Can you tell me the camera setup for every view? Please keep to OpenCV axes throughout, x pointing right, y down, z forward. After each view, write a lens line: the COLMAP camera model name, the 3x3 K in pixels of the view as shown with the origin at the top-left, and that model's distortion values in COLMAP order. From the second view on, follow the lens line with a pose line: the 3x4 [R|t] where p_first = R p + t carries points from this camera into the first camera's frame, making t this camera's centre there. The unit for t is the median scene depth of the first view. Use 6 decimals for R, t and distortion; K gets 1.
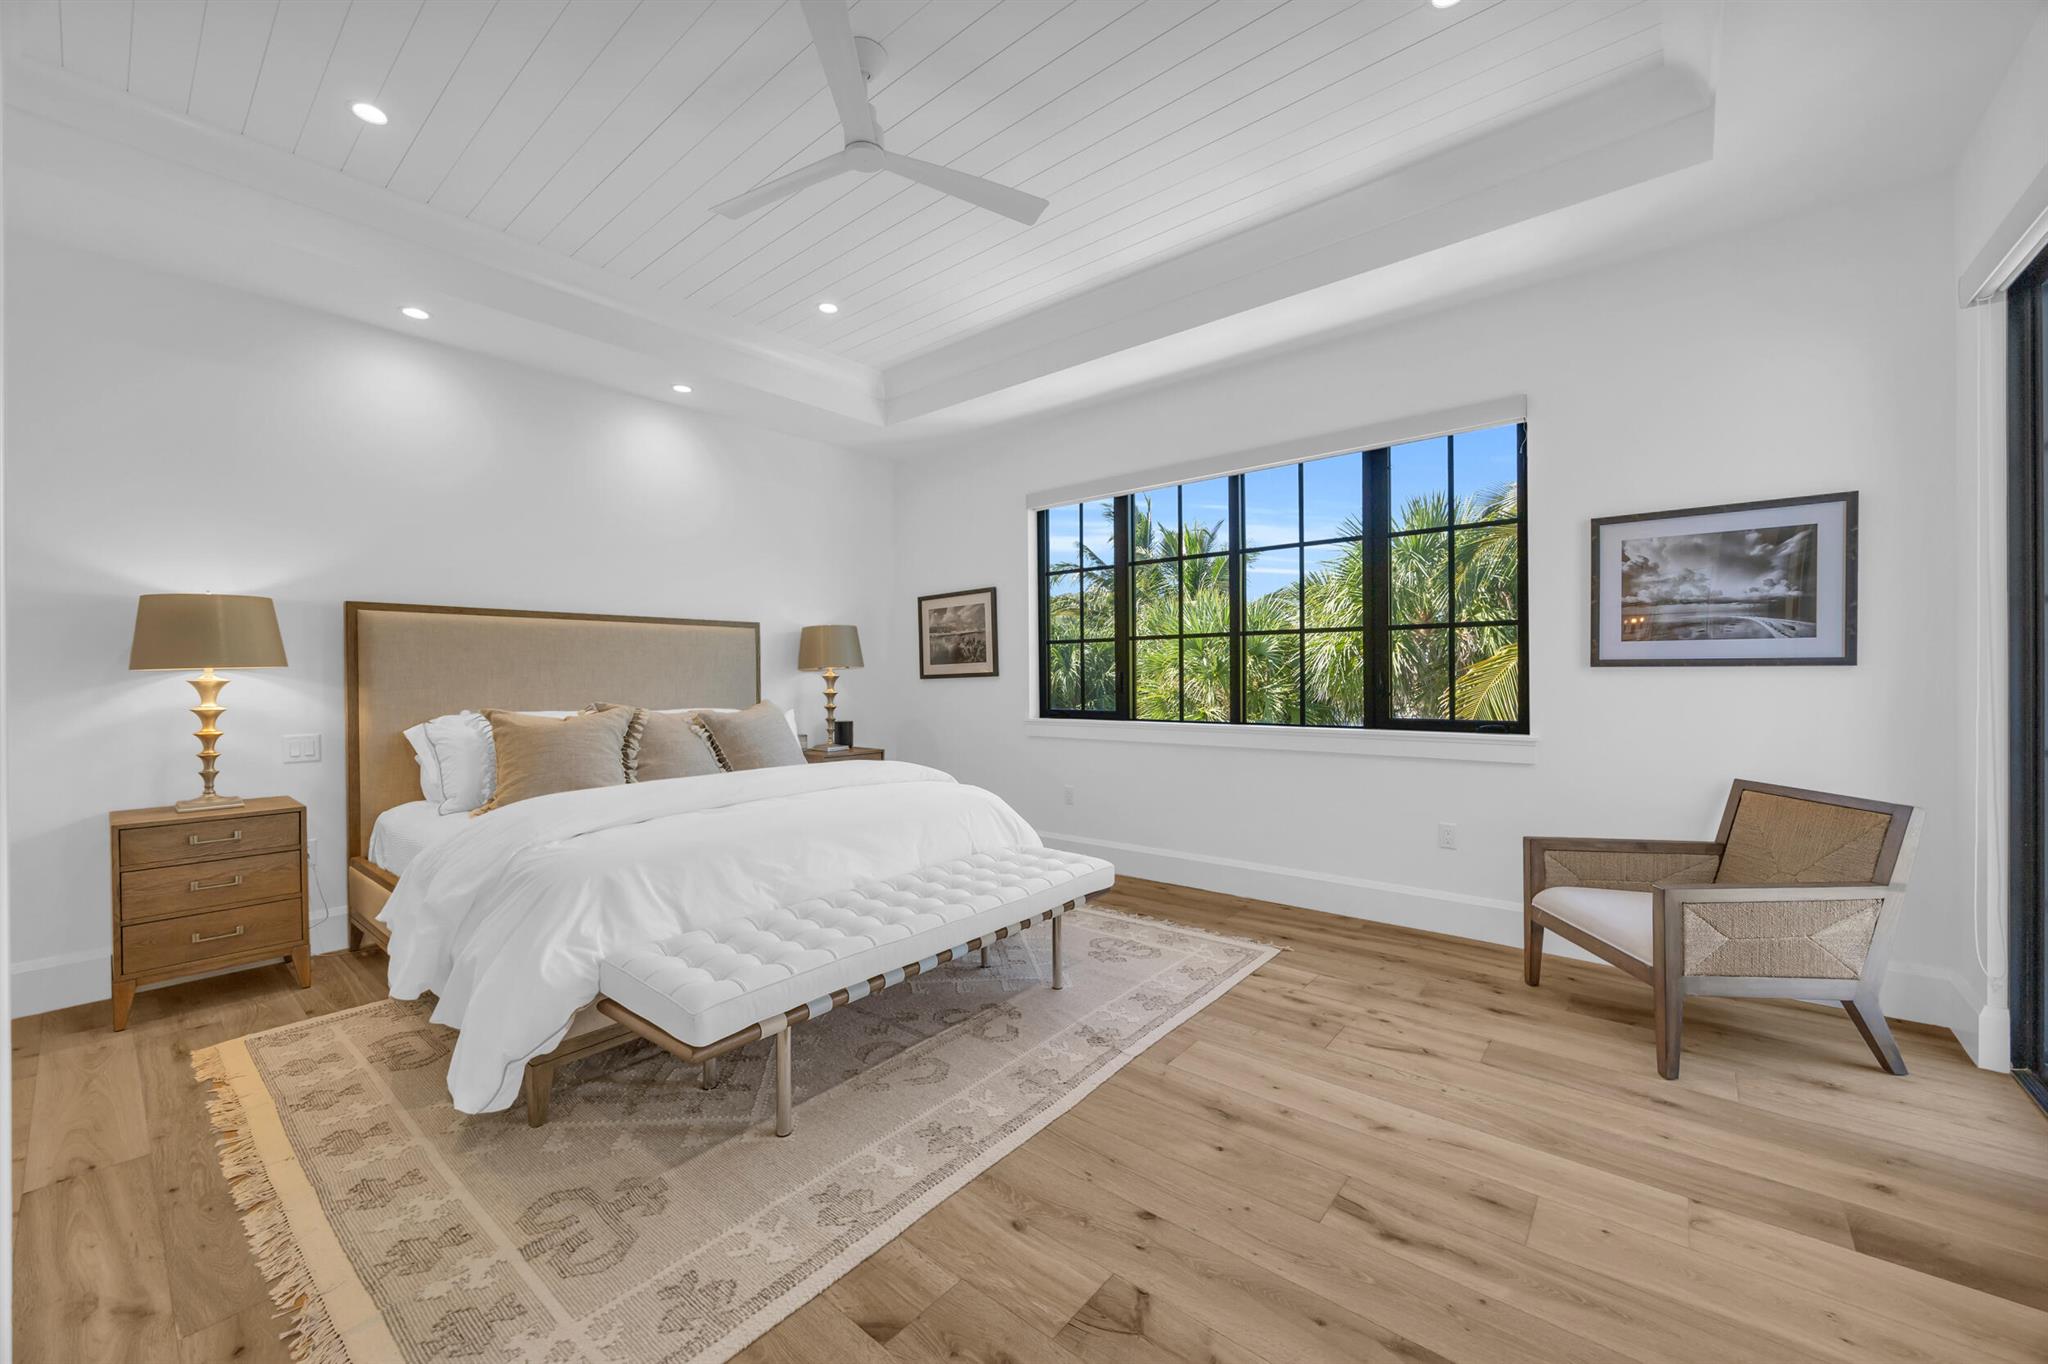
lens RADIAL K [[787.1, 0, 1024.0], [0, 787.1, 682.0], [0, 0, 1]] dist [-0.011015, 0.000189]
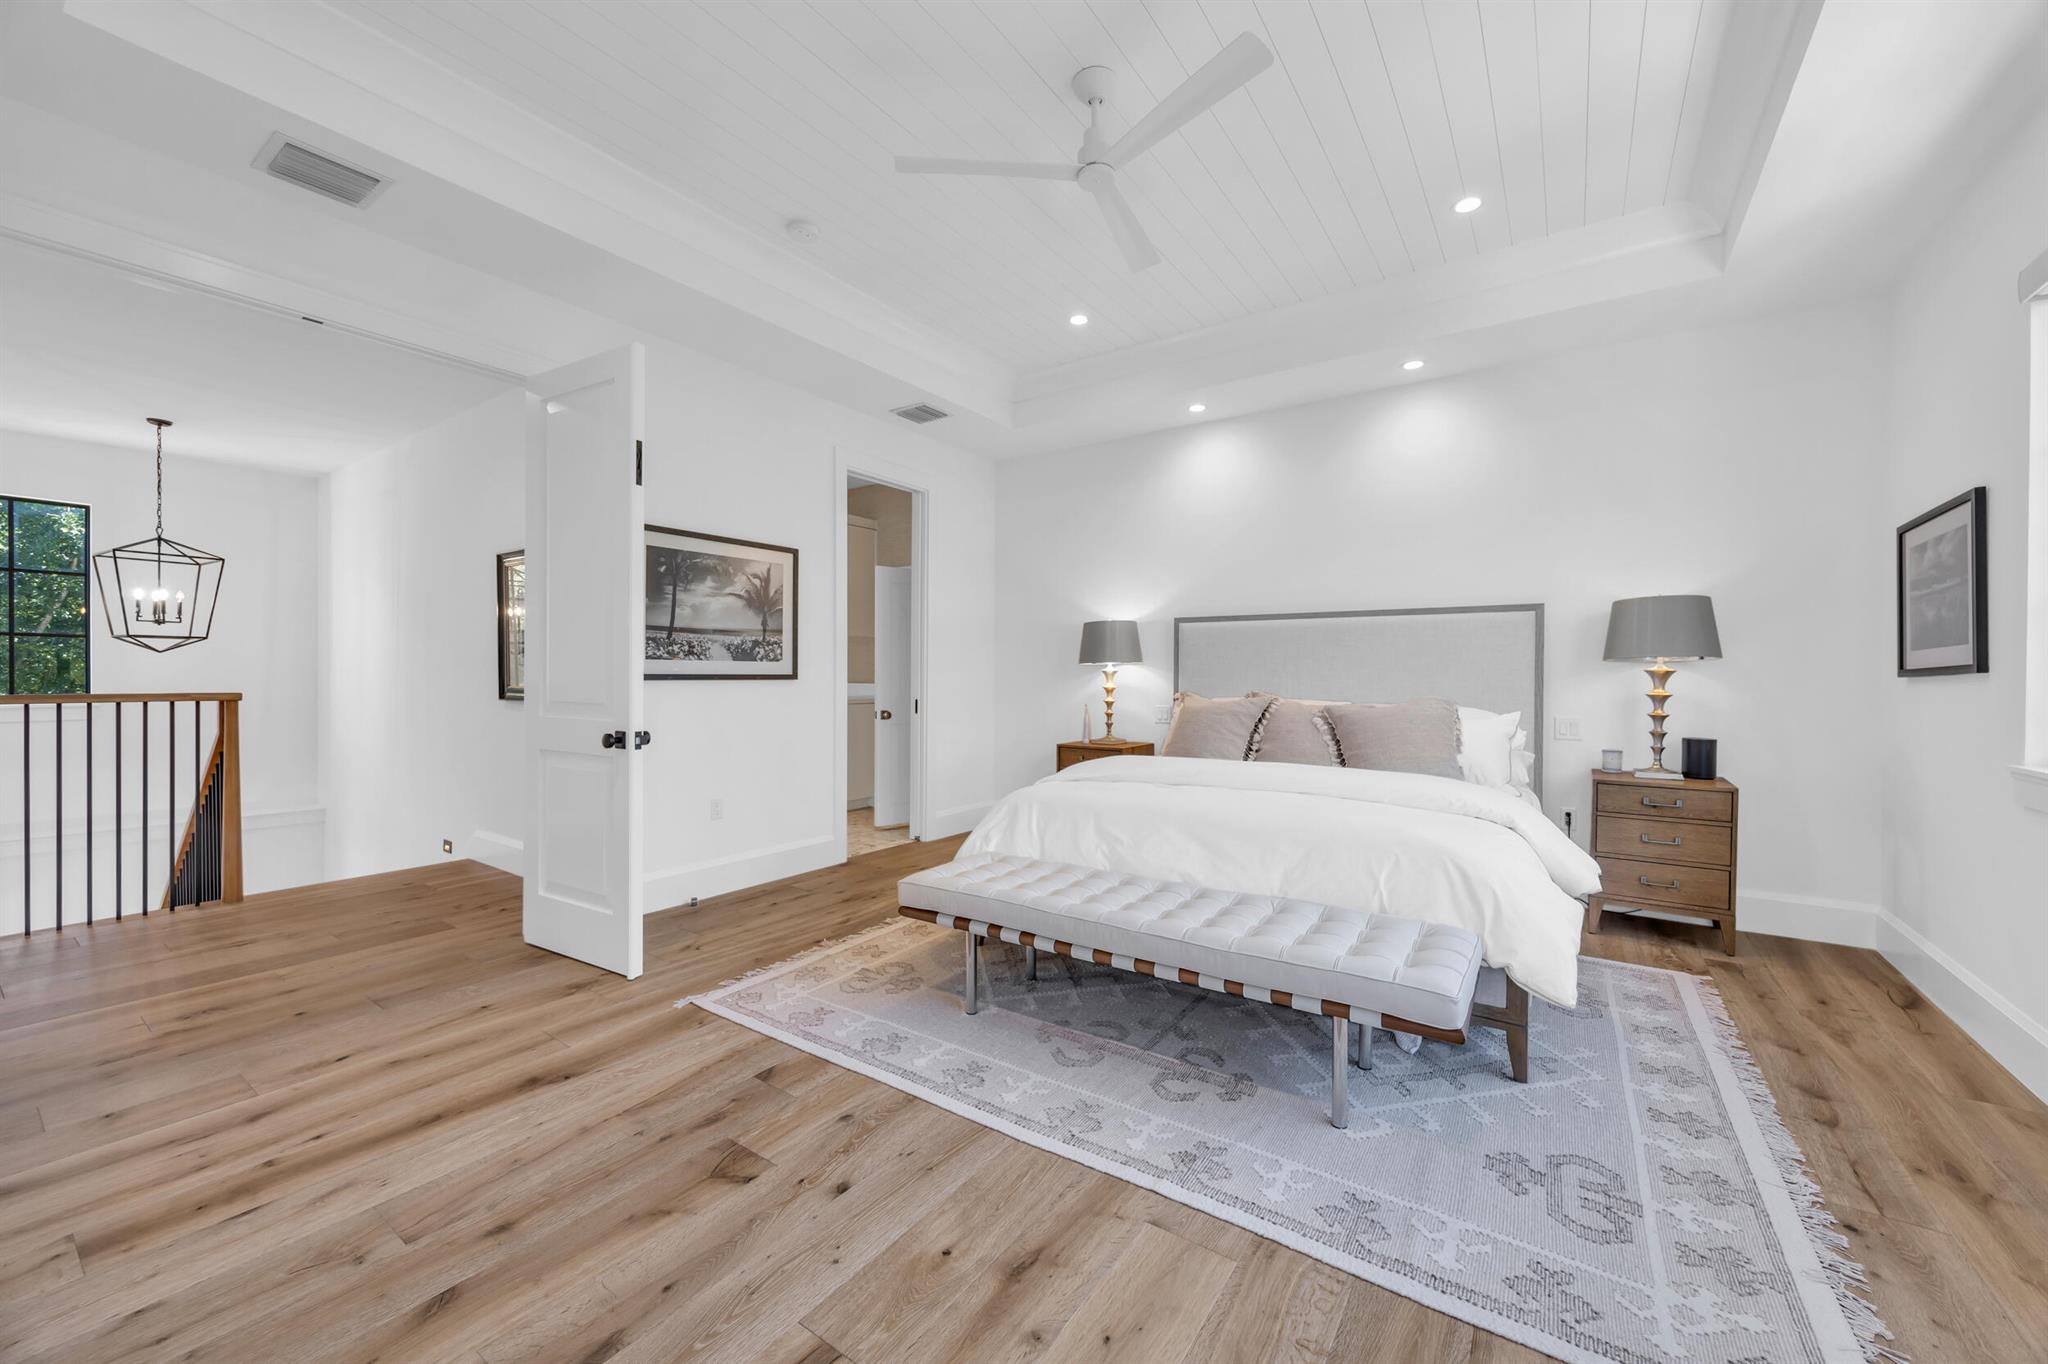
lens RADIAL K [[786.9, 0, 1020.2], [0, 786.9, 676.6], [0, 0, 1]] dist [-0.001354, -0.000001]
pose [[0.076566, 0.014542, -0.996958, 0.759989], [-0.010679, 0.999848, 0.013764, -0.010796], [0.997007, 0.009593, 0.076710, 0.721425]]
